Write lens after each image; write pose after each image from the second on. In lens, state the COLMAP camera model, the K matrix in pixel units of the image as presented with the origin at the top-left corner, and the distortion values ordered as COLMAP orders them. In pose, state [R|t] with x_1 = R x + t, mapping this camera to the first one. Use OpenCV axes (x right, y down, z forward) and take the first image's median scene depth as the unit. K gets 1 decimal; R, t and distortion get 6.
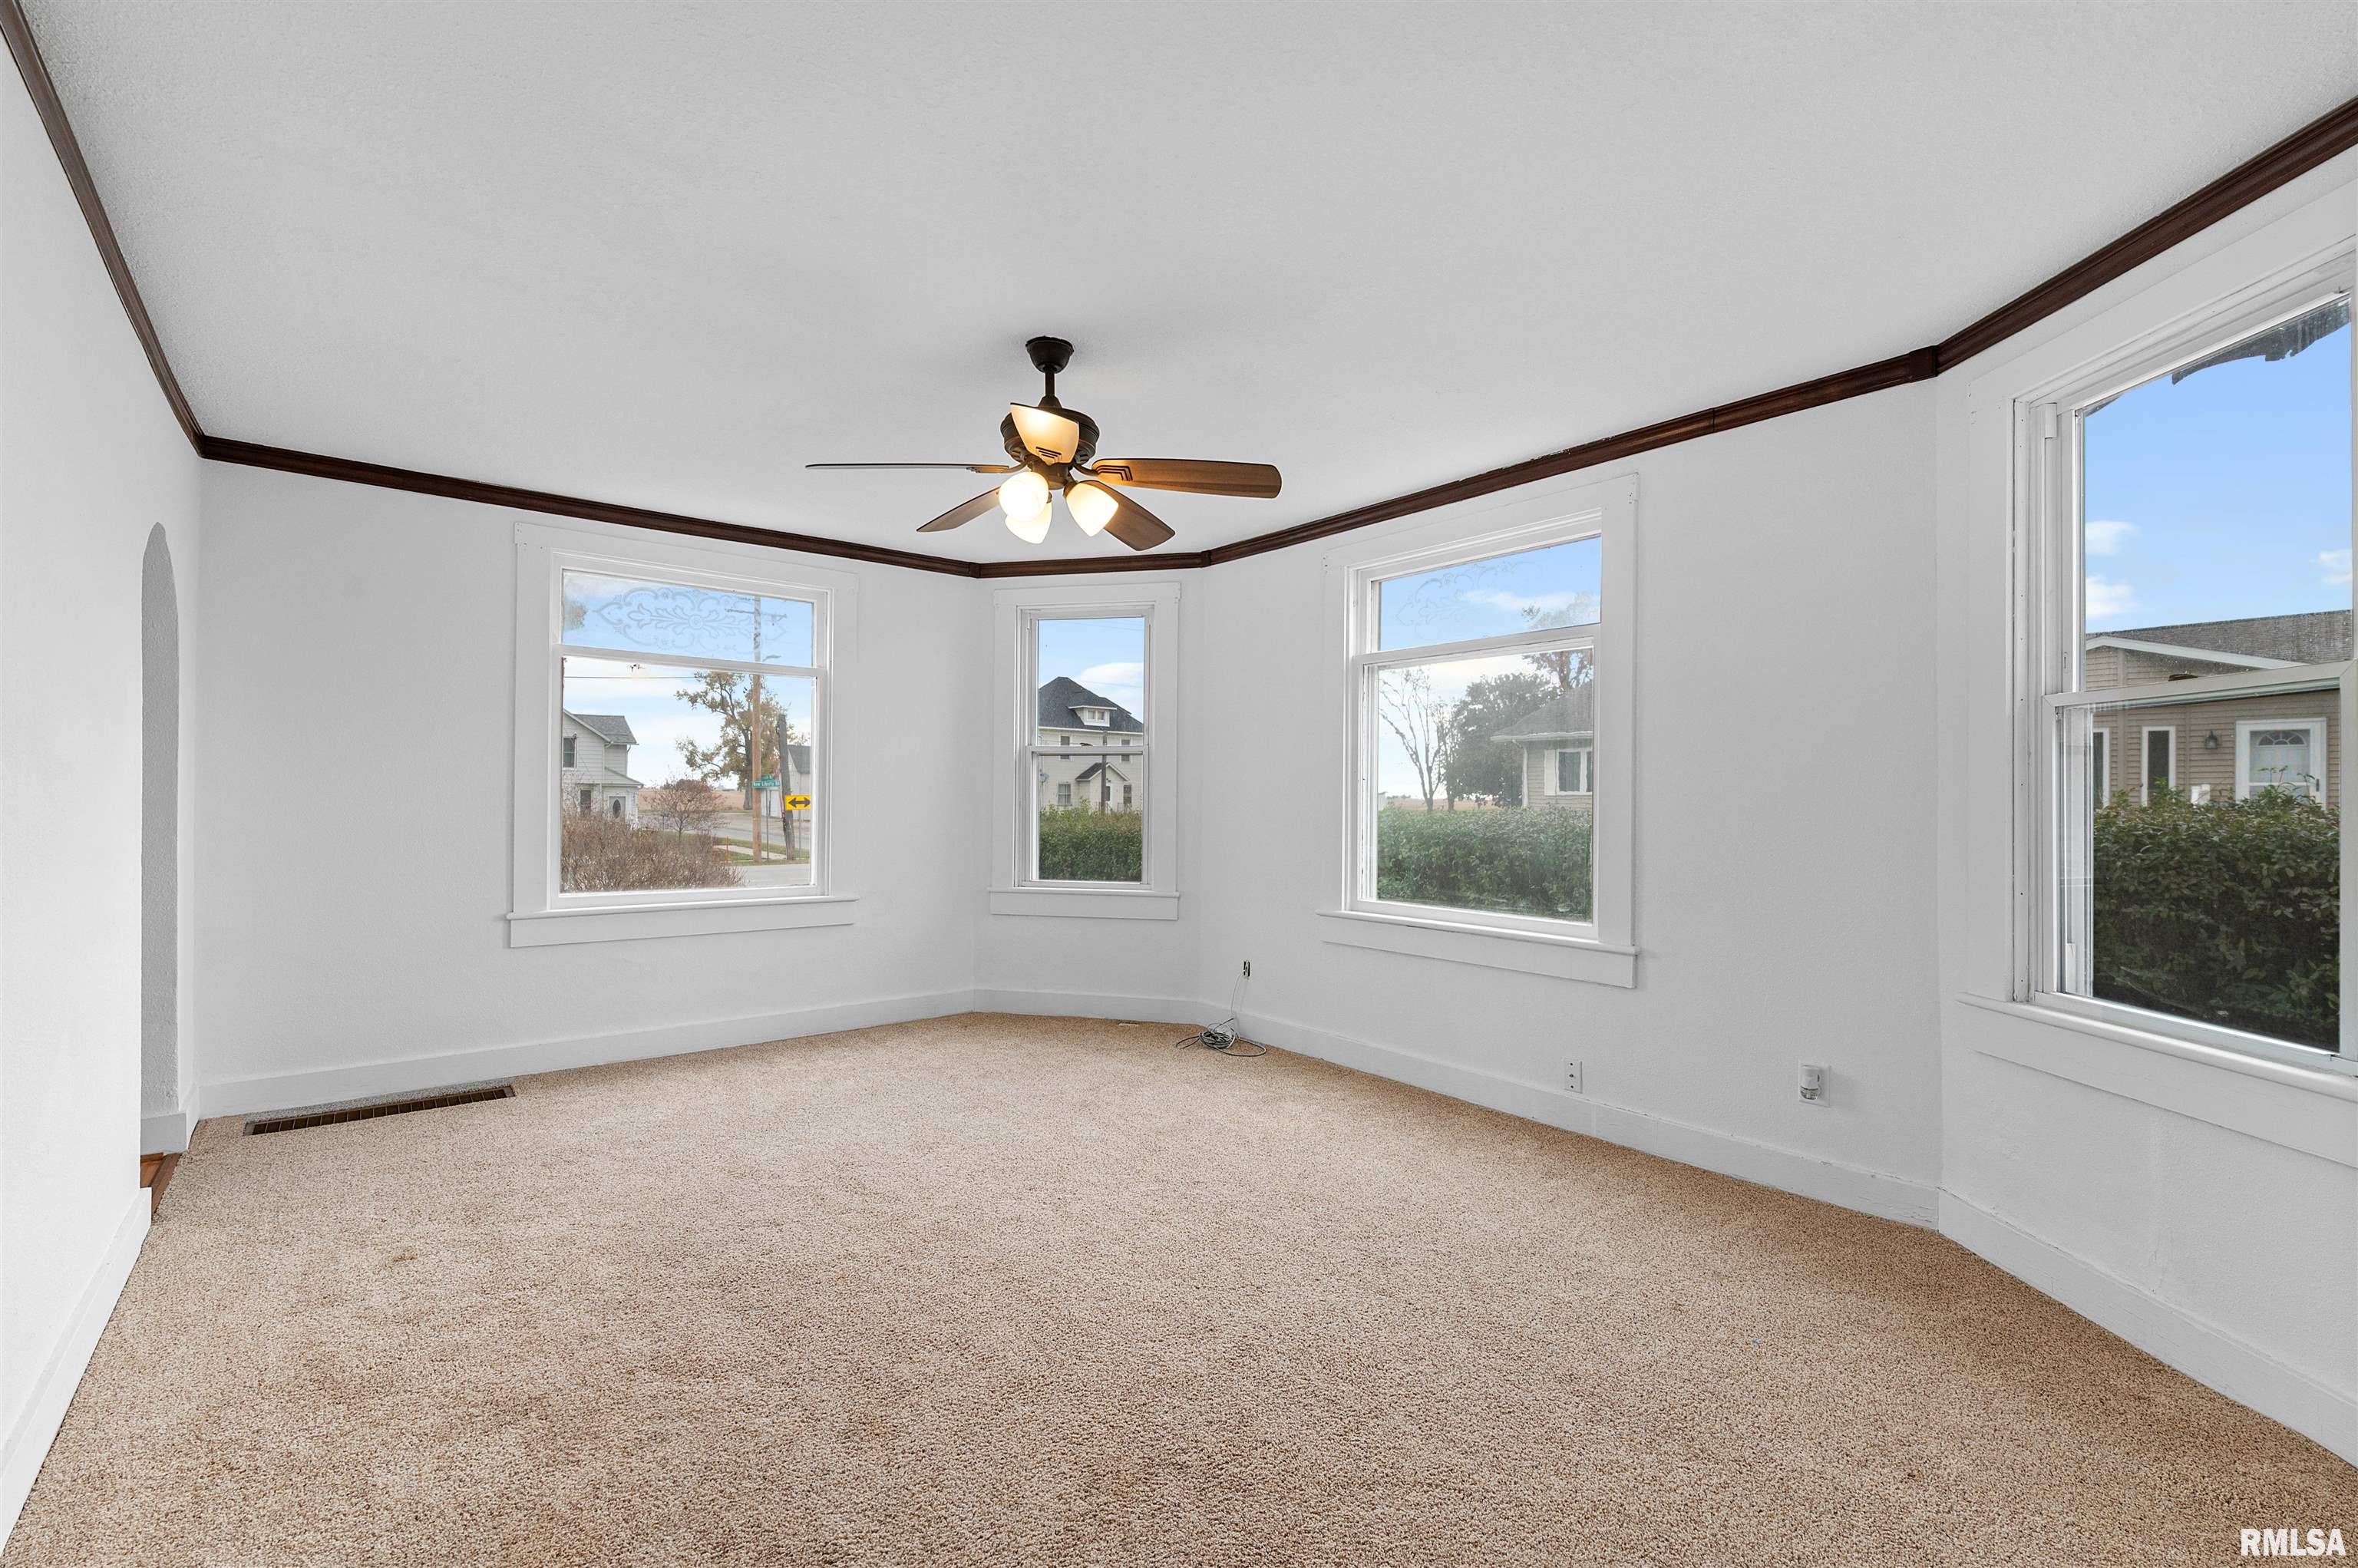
lens RADIAL K [[1011.6, 0, 1171.6], [0, 1011.6, 799.7], [0, 0, 1]] dist [-0.001459, -0.000446]
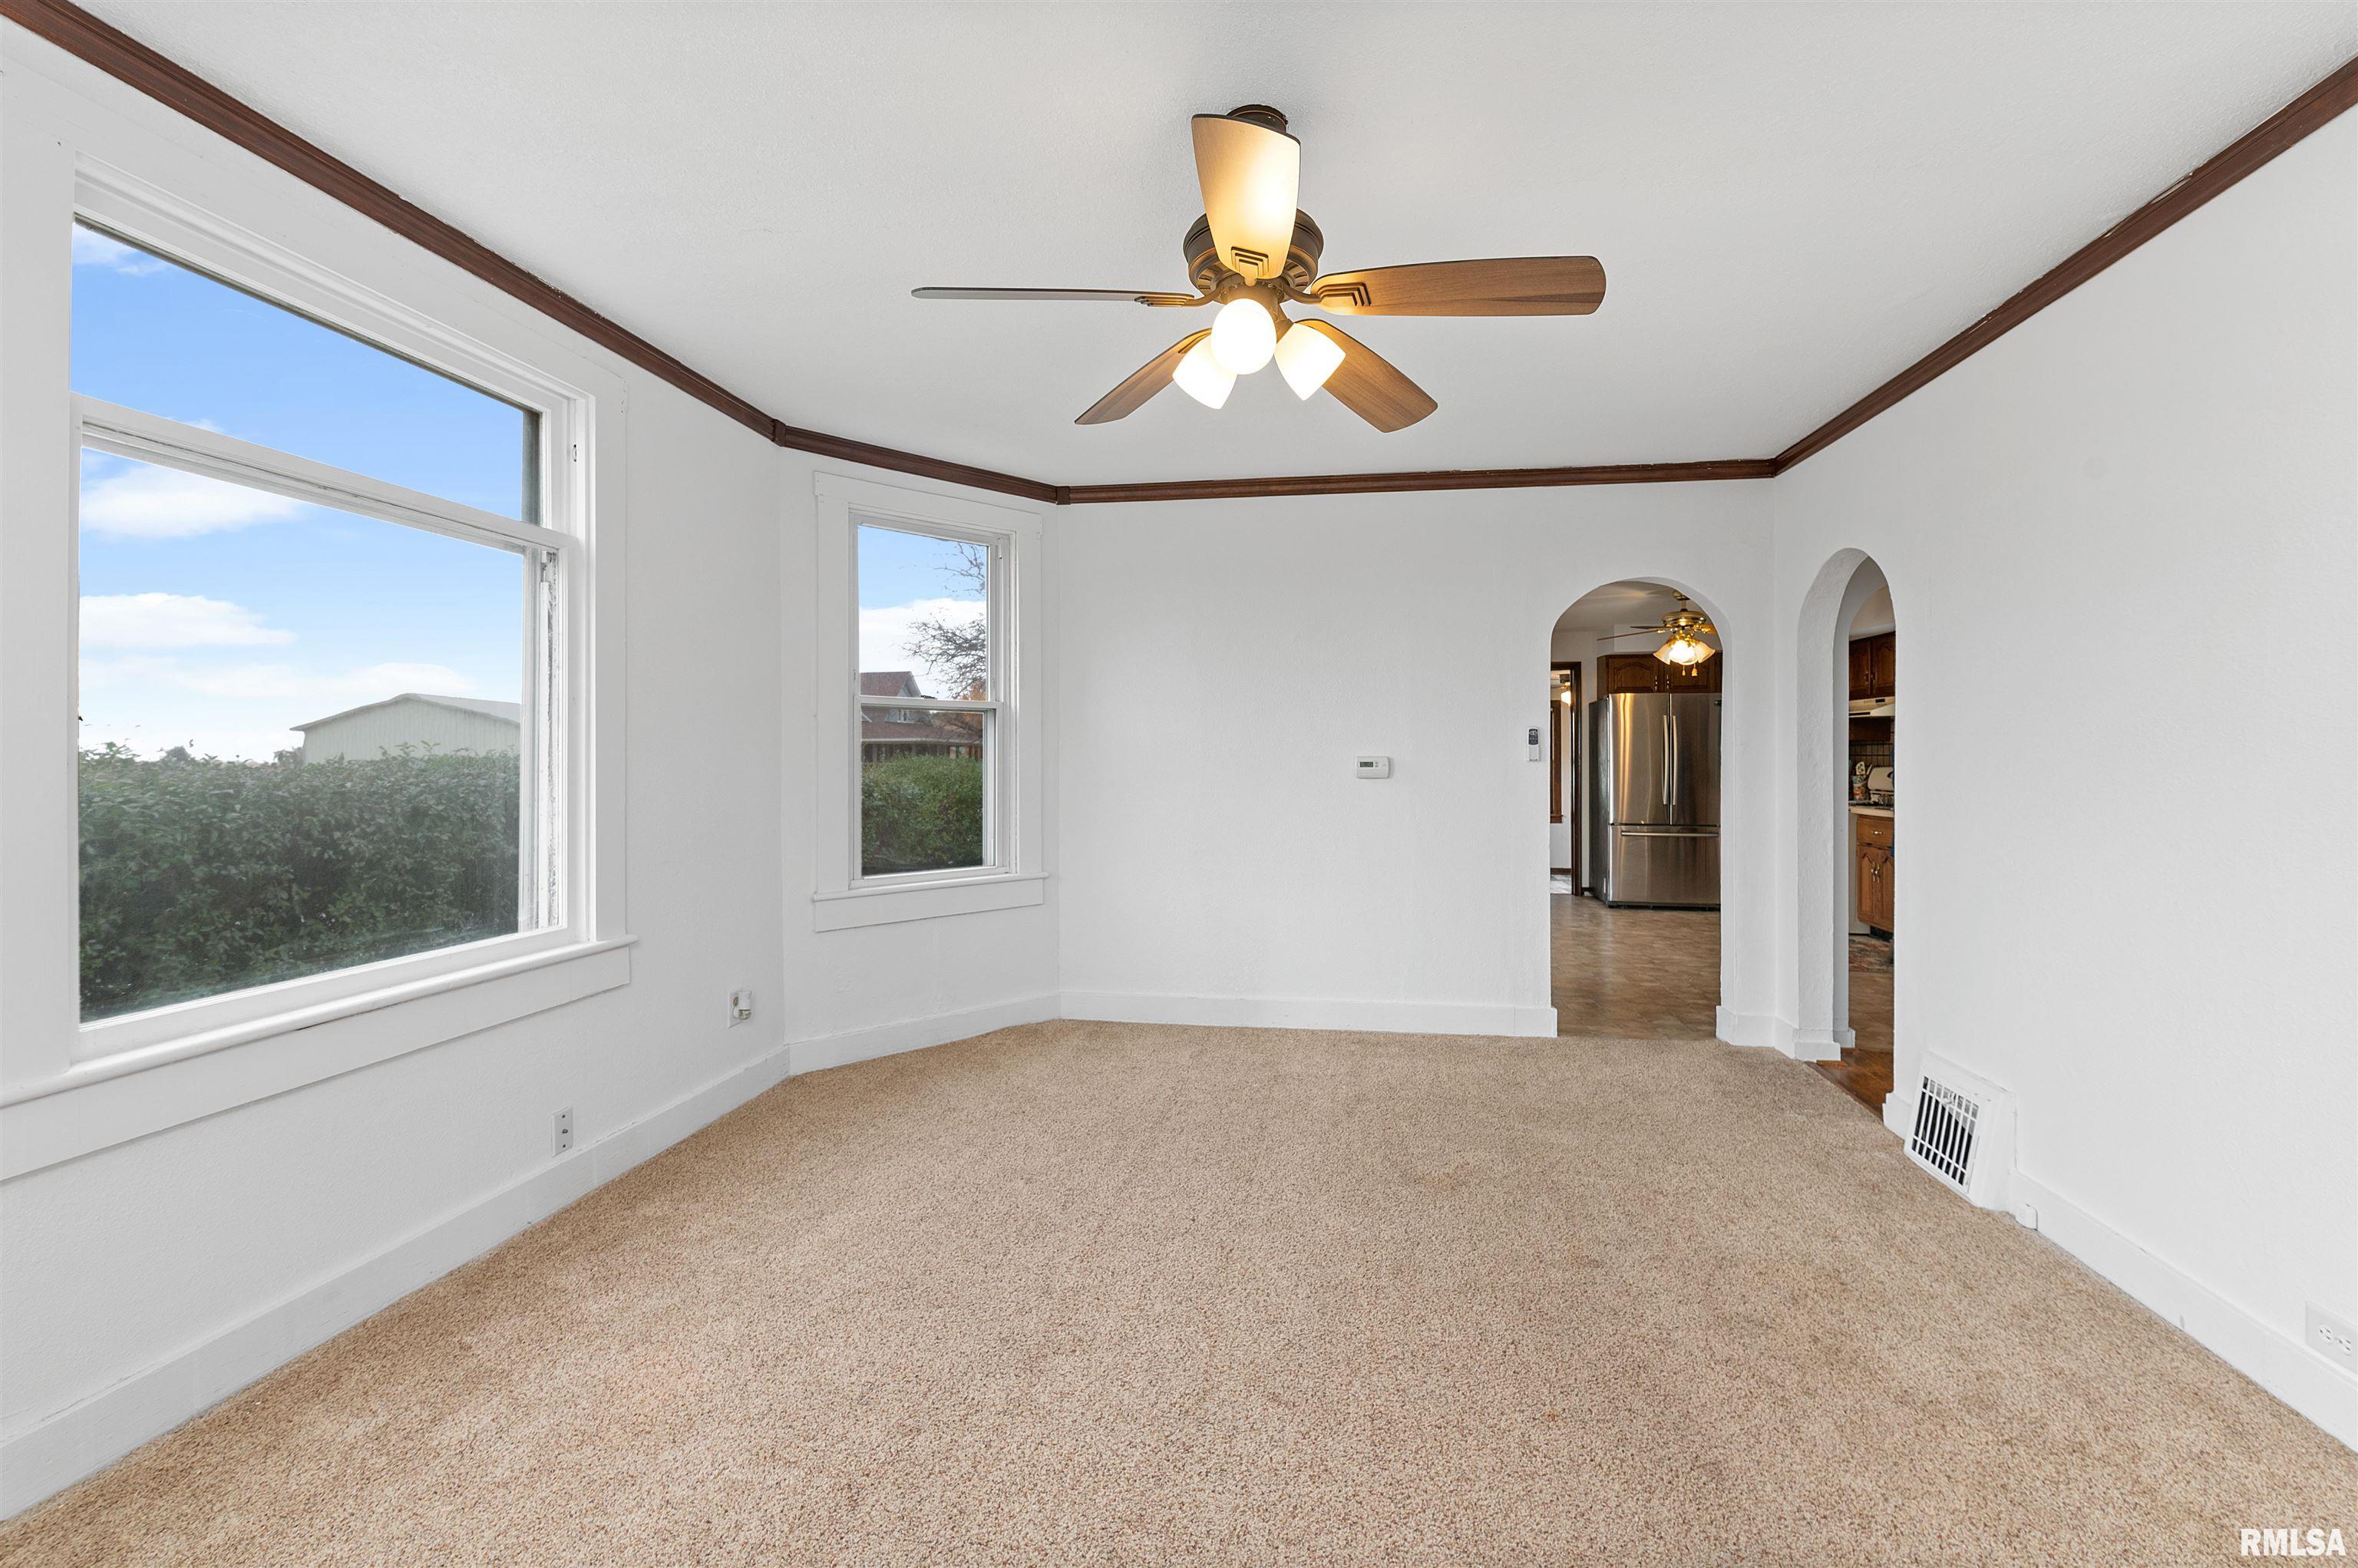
lens RADIAL K [[1037.8, 0, 1179.0], [0, 1037.8, 784.0], [0, 0, 1]] dist [-0.000081, 0.000051]
pose [[-0.670253, -0.016884, 0.741941, -0.544834], [0.007723, 0.999528, 0.029722, -0.003861], [-0.742092, 0.025651, -0.669807, 1.344558]]
